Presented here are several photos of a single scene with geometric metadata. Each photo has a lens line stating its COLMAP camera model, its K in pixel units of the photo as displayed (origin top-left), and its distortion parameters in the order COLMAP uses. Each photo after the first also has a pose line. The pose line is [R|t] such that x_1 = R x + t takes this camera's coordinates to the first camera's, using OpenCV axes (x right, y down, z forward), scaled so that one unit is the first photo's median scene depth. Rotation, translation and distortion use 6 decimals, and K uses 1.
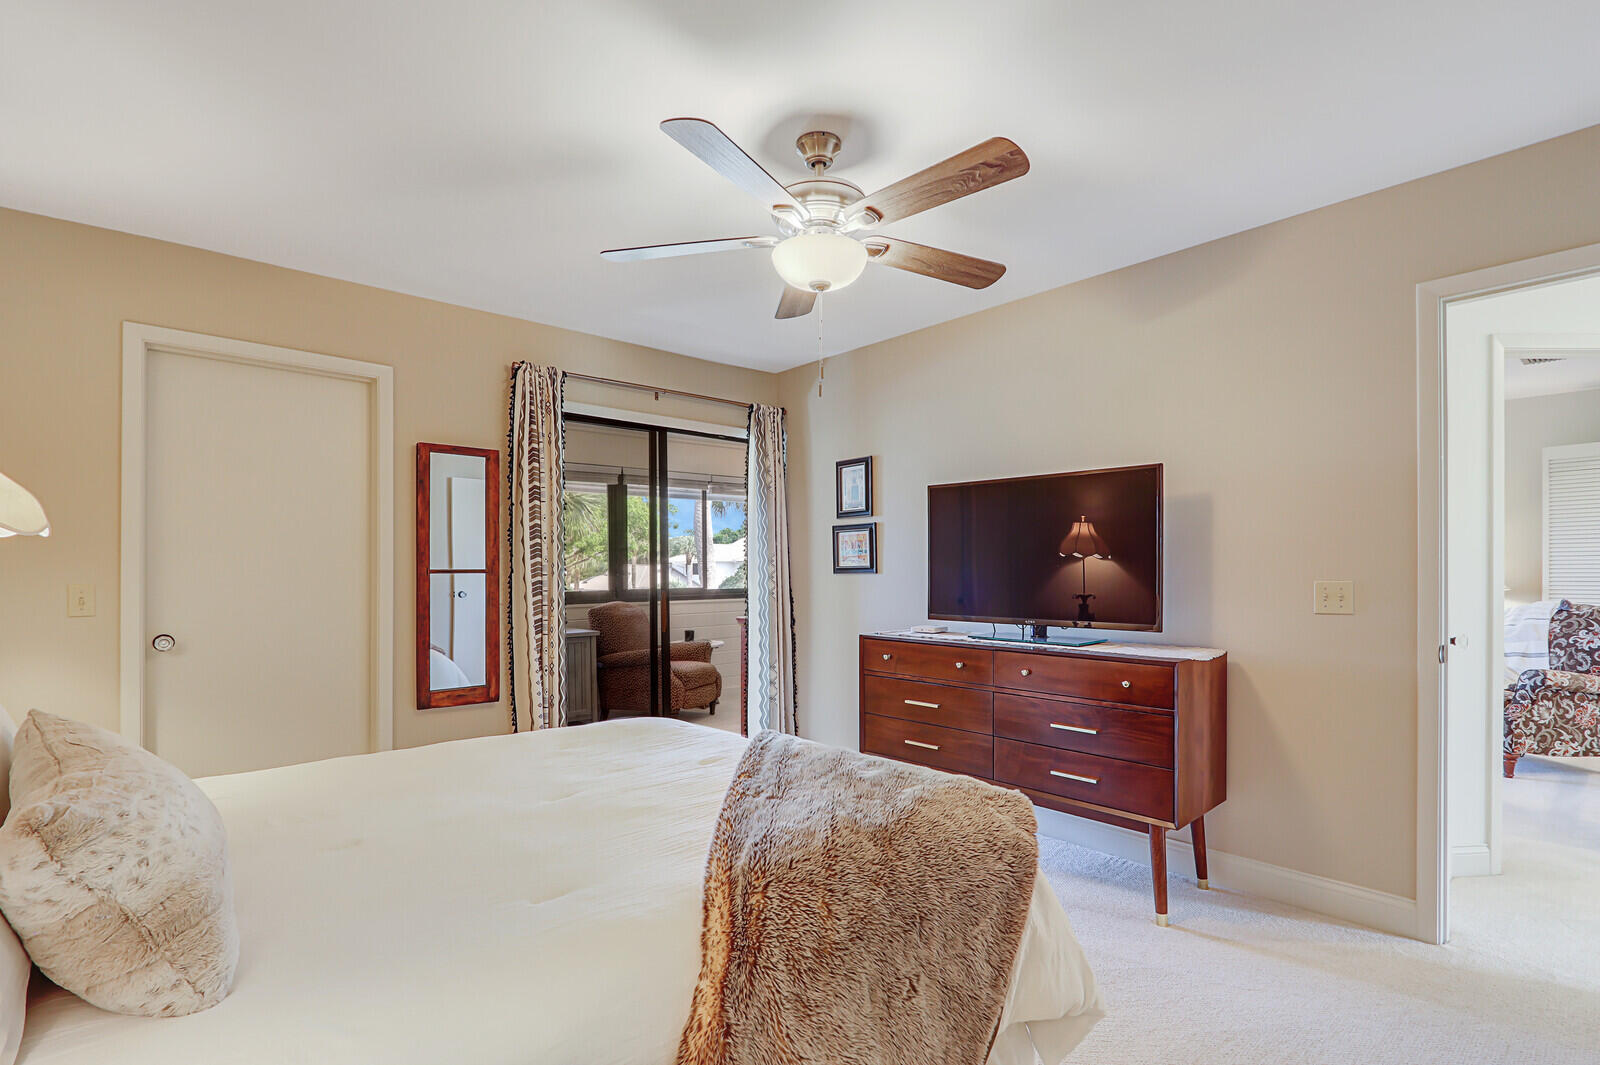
lens RADIAL K [[762.7, 0, 801.9], [0, 762.7, 564.3], [0, 0, 1]] dist [0.000190, 0.000035]
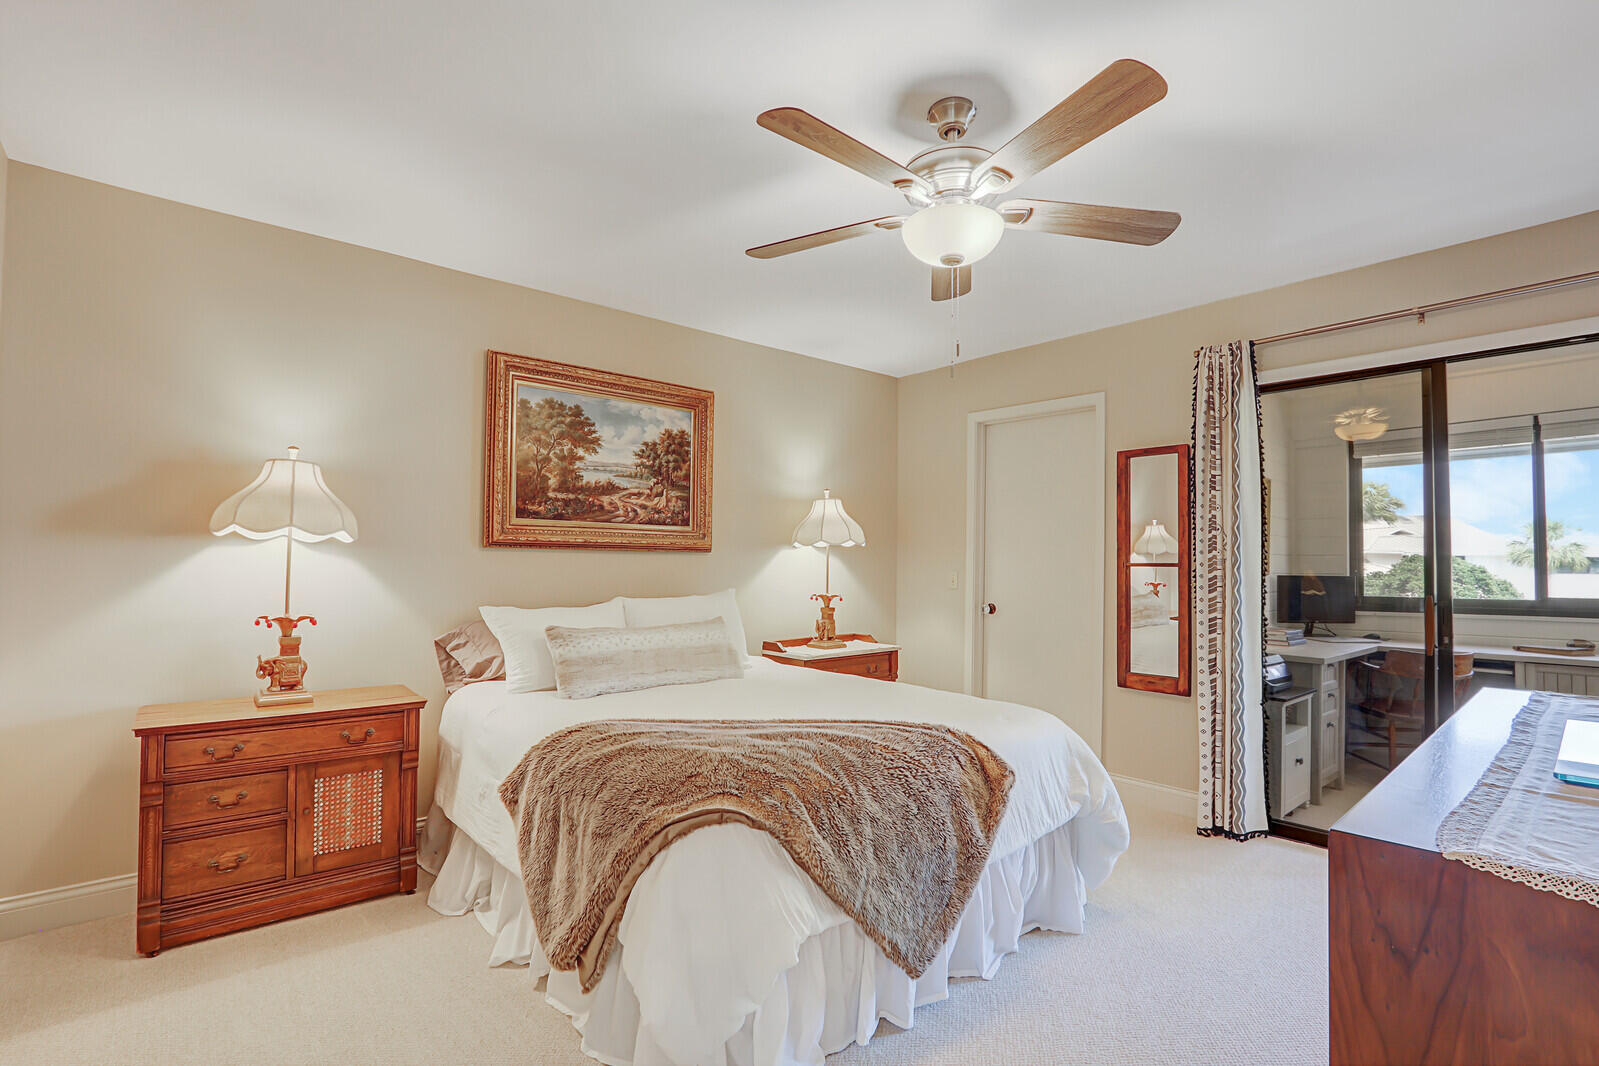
lens RADIAL K [[743.3, 0, 801.1], [0, 743.3, 550.6], [0, 0, 1]] dist [-0.000641, -0.000031]
pose [[-0.027028, -0.011280, -0.999571, 0.596664], [-0.004442, 0.999928, -0.011164, 0.002741], [0.999625, 0.004138, -0.027076, 0.533929]]
